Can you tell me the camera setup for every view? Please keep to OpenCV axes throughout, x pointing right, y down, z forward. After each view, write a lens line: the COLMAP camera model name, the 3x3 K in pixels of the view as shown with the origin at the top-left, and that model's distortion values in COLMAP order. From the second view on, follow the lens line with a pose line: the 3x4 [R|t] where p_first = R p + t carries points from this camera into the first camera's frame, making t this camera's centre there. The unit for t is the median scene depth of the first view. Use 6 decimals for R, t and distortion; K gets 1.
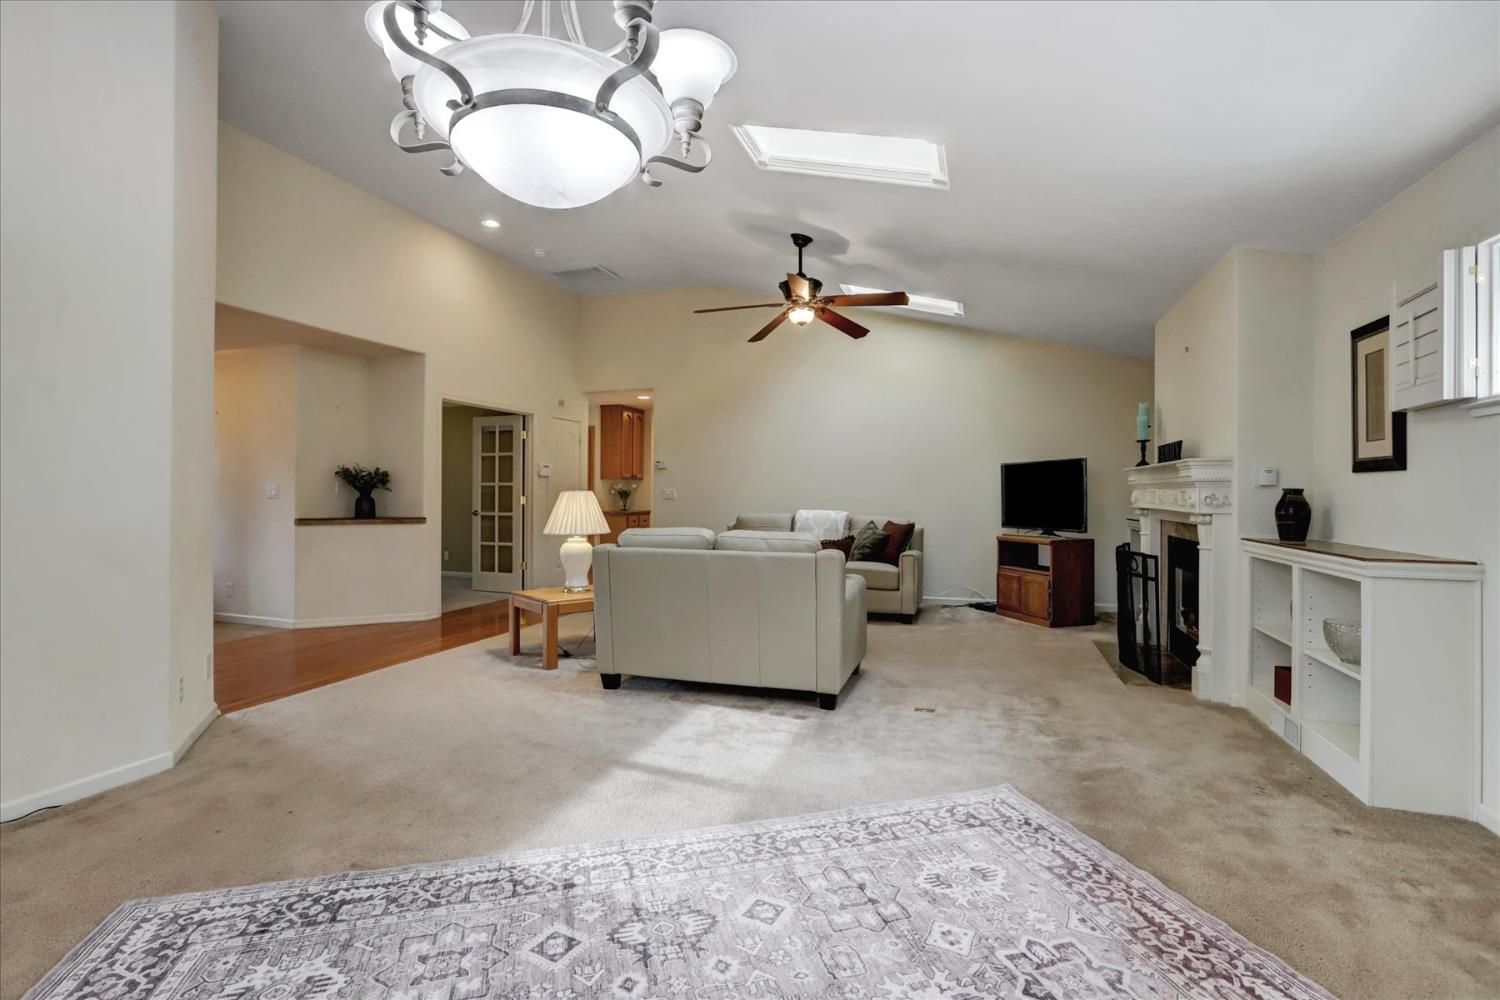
lens RADIAL K [[695.7, 0, 747.0], [0, 695.7, 485.9], [0, 0, 1]] dist [-0.042534, 0.021364]
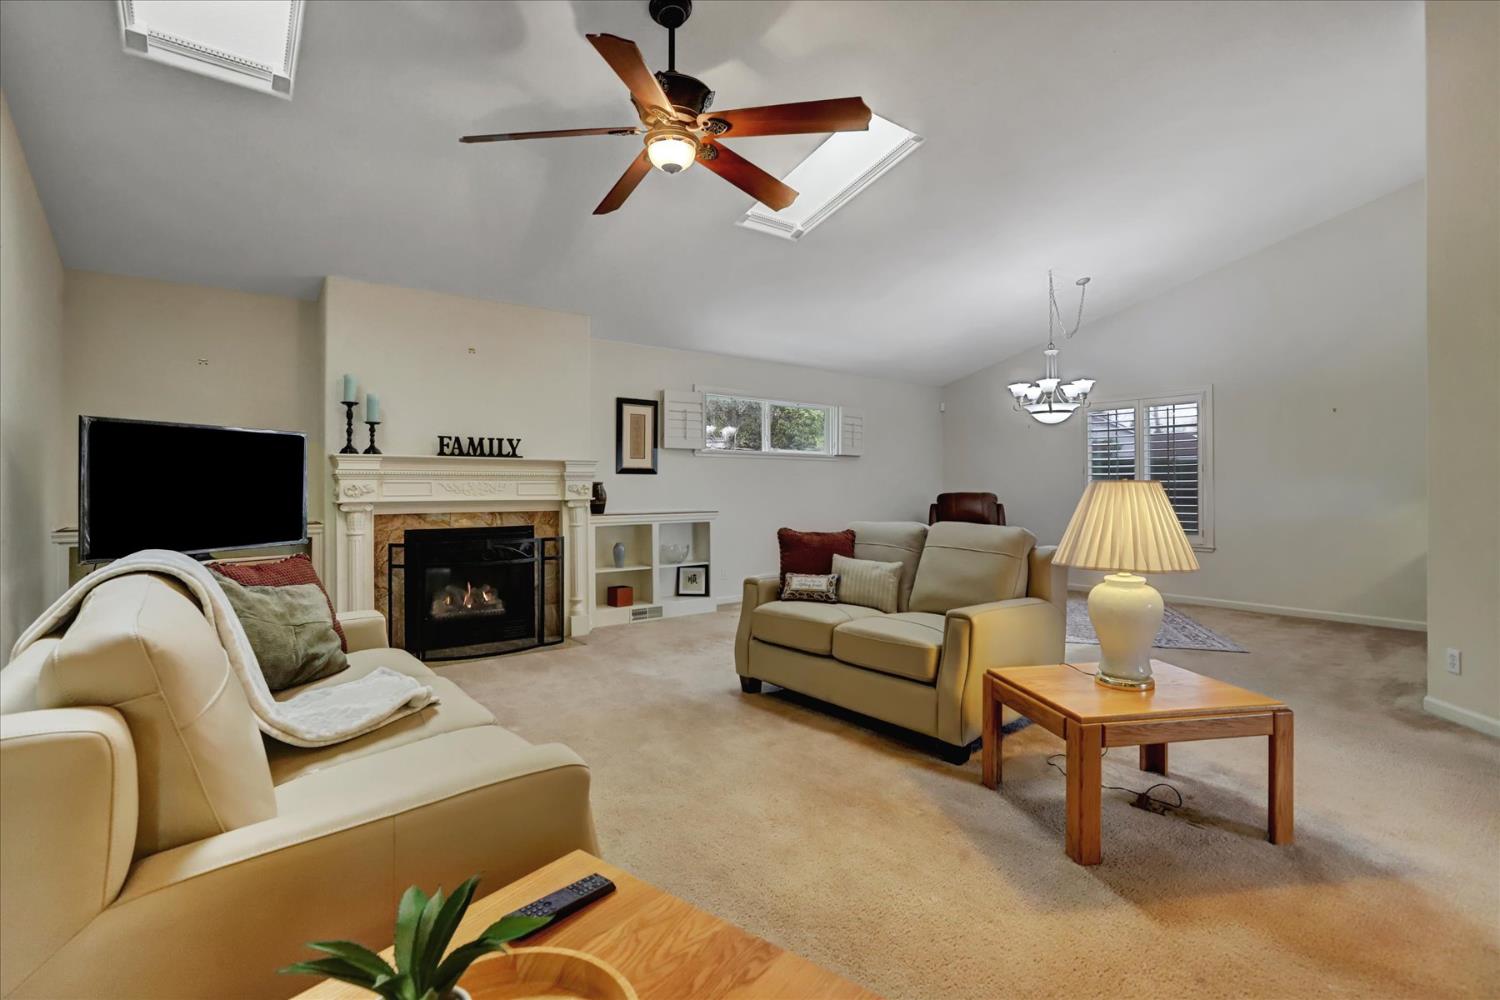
lens RADIAL K [[695.7, 0, 747.0], [0, 695.7, 485.9], [0, 0, 1]] dist [-0.042534, 0.021364]
pose [[-0.834852, -0.001370, 0.550473, -0.629363], [-0.006471, 0.999952, -0.007324, 0.034646], [-0.550436, -0.009677, -0.834821, 3.369598]]
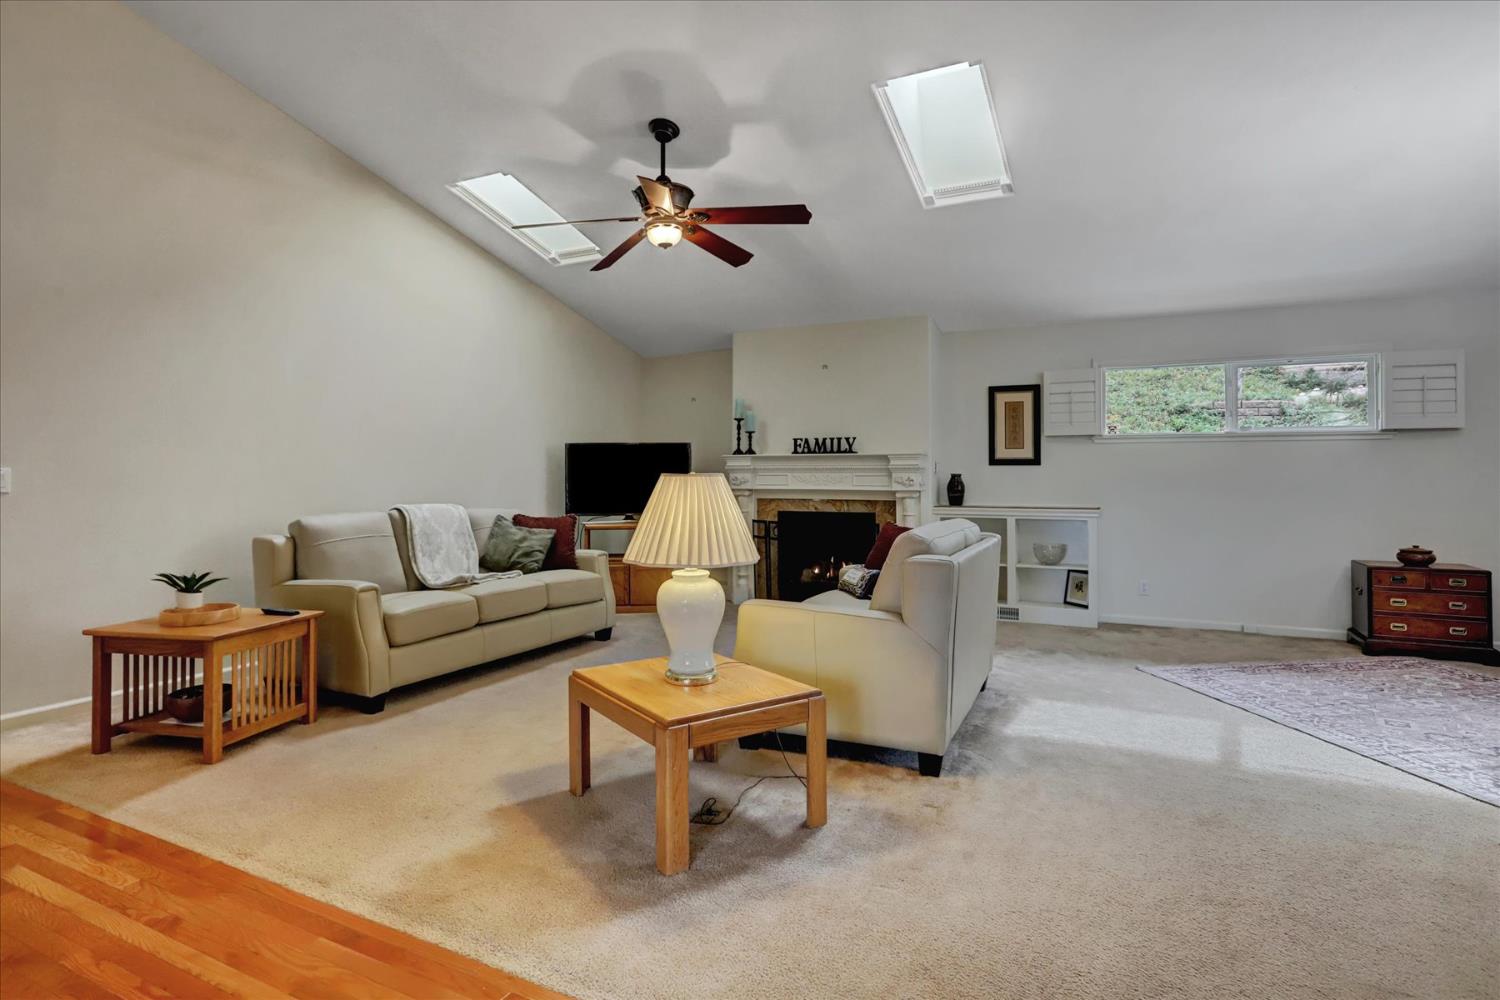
lens RADIAL K [[781.9, 0, 748.2], [0, 781.9, 464.5], [0, 0, 1]] dist [-0.023264, 0.033144]
pose [[0.117228, 0.014584, 0.992998, -1.727825], [-0.010816, 0.999852, -0.013408, 0.017810], [-0.993046, -0.009168, 0.117368, 1.965819]]
